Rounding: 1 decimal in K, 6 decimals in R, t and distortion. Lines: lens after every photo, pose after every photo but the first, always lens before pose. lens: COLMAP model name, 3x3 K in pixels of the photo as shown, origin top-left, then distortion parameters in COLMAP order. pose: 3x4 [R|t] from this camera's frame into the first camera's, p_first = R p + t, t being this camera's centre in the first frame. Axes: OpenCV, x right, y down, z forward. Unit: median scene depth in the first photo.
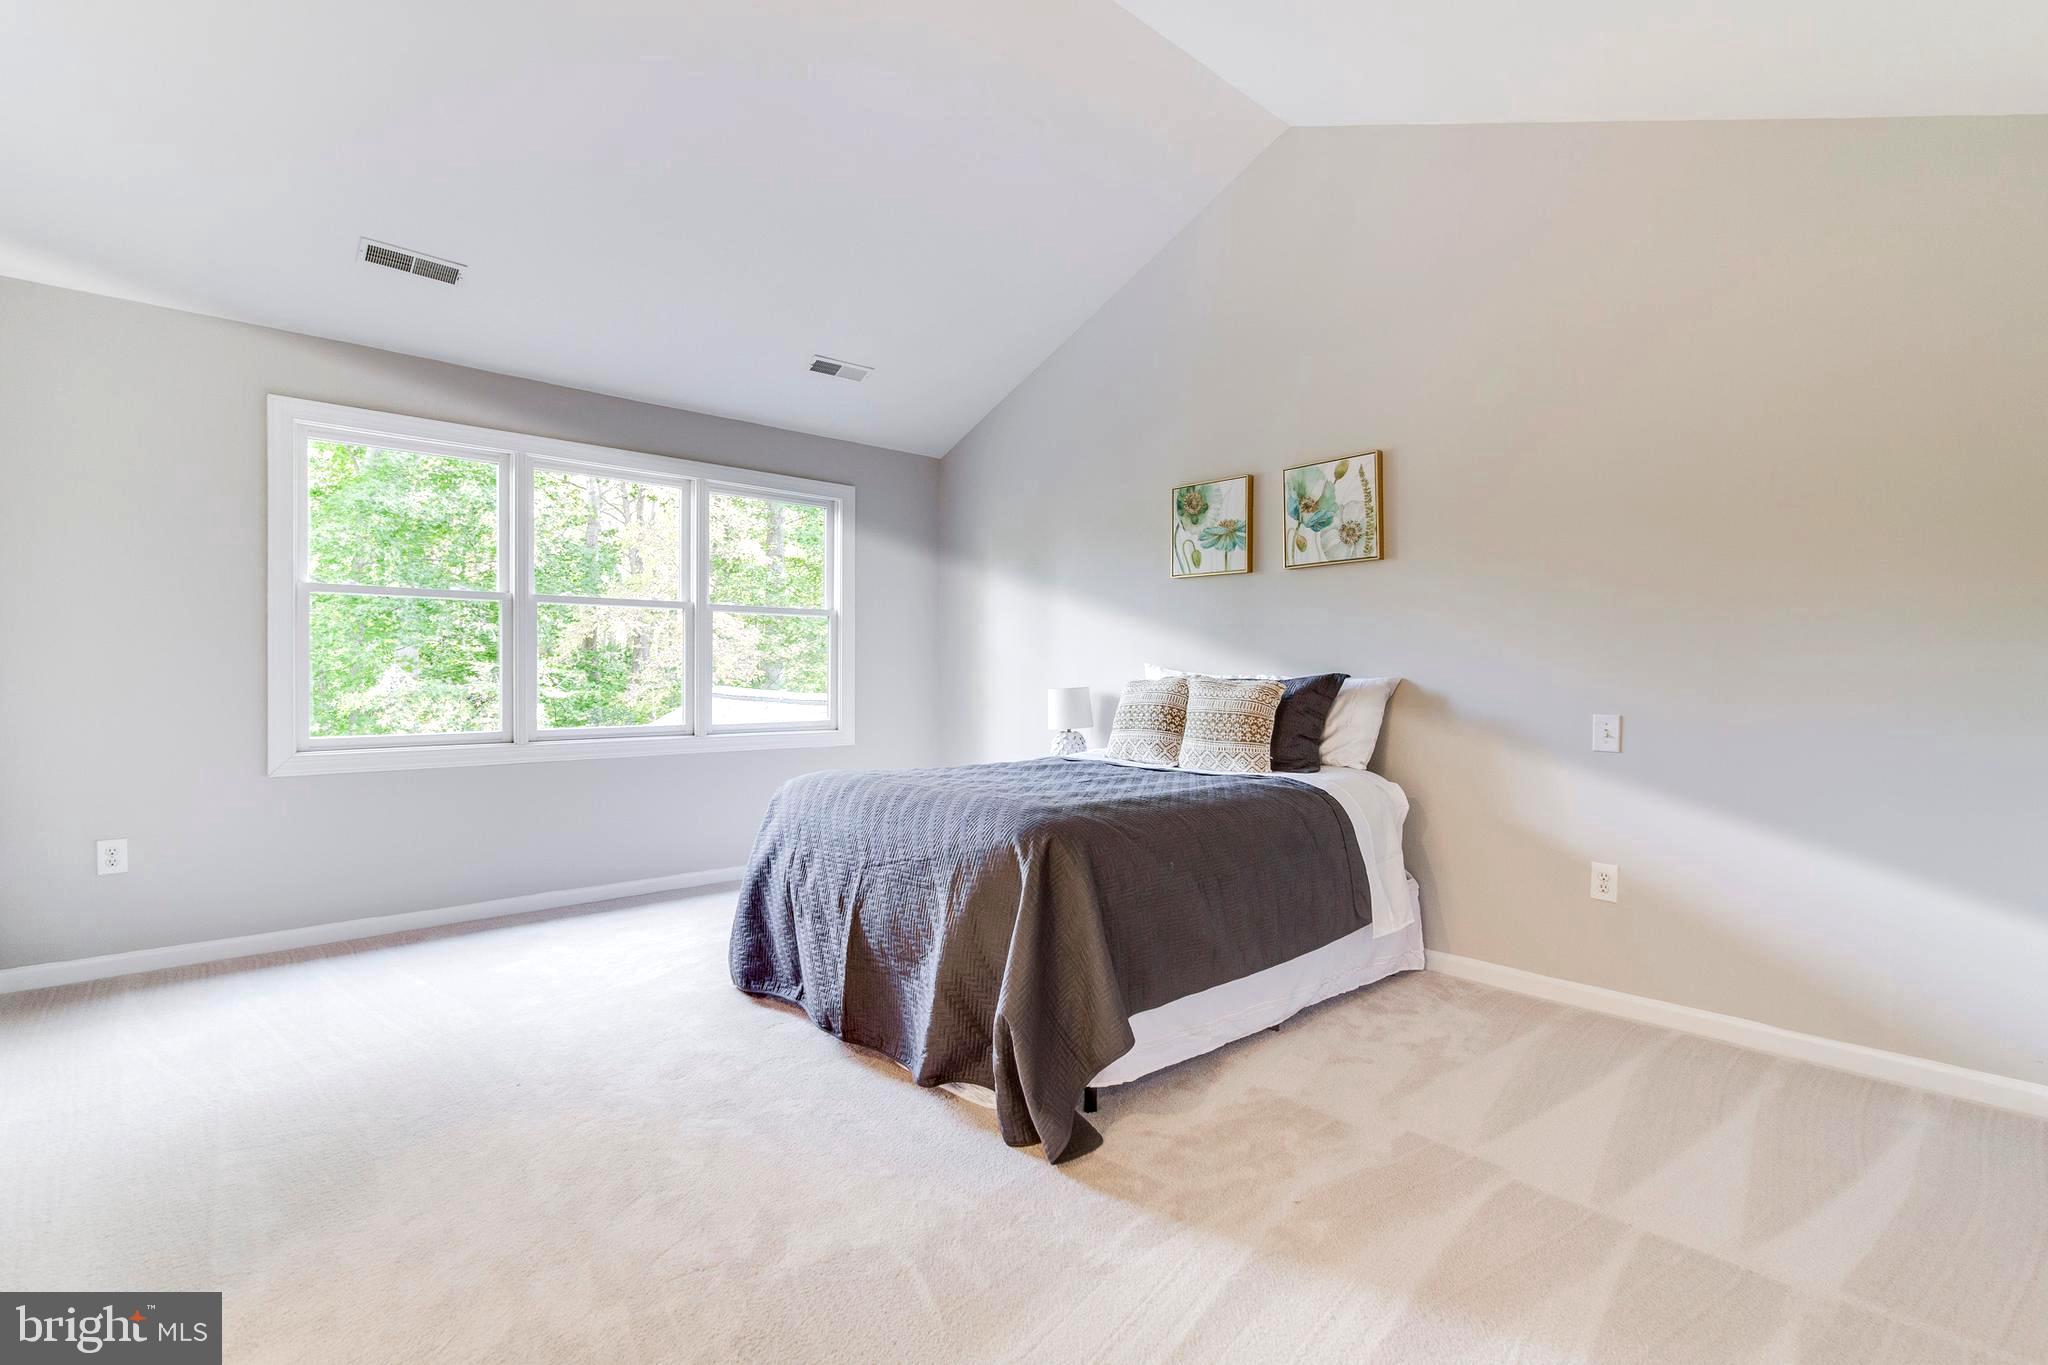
lens RADIAL K [[930.7, 0, 1018.4], [0, 930.7, 677.2], [0, 0, 1]] dist [-0.003062, 0.001152]
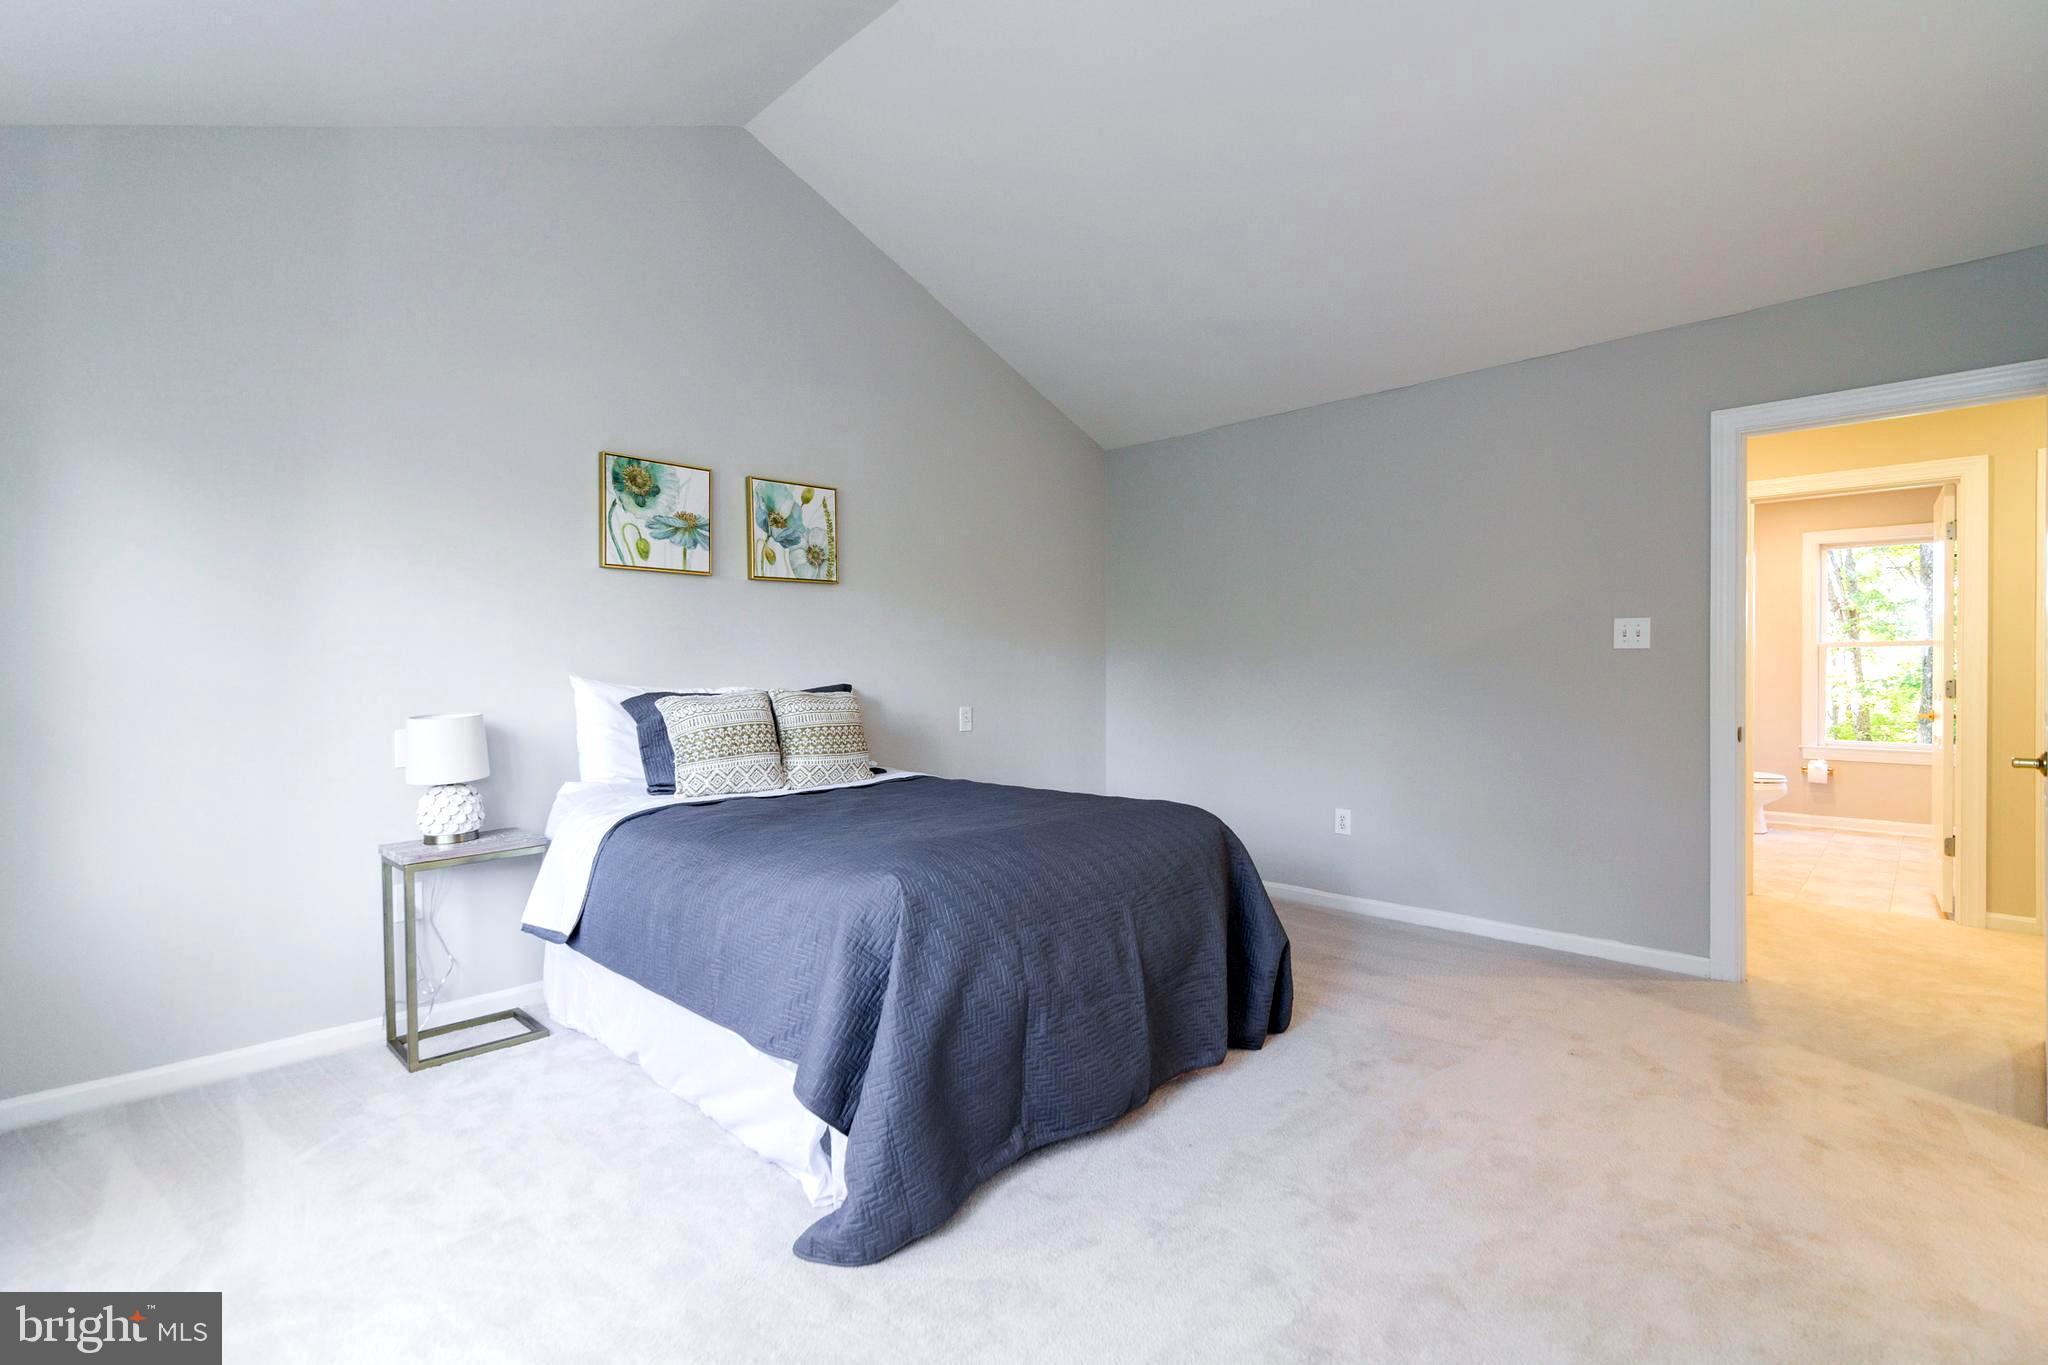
lens RADIAL K [[944.4, 0, 1013.6], [0, 944.4, 675.5], [0, 0, 1]] dist [-0.002597, -0.000288]
pose [[-0.060672, -0.017275, 0.998008, -0.743854], [0.004528, 0.999835, 0.017582, -0.030446], [-0.998147, 0.005586, -0.060584, 0.798261]]
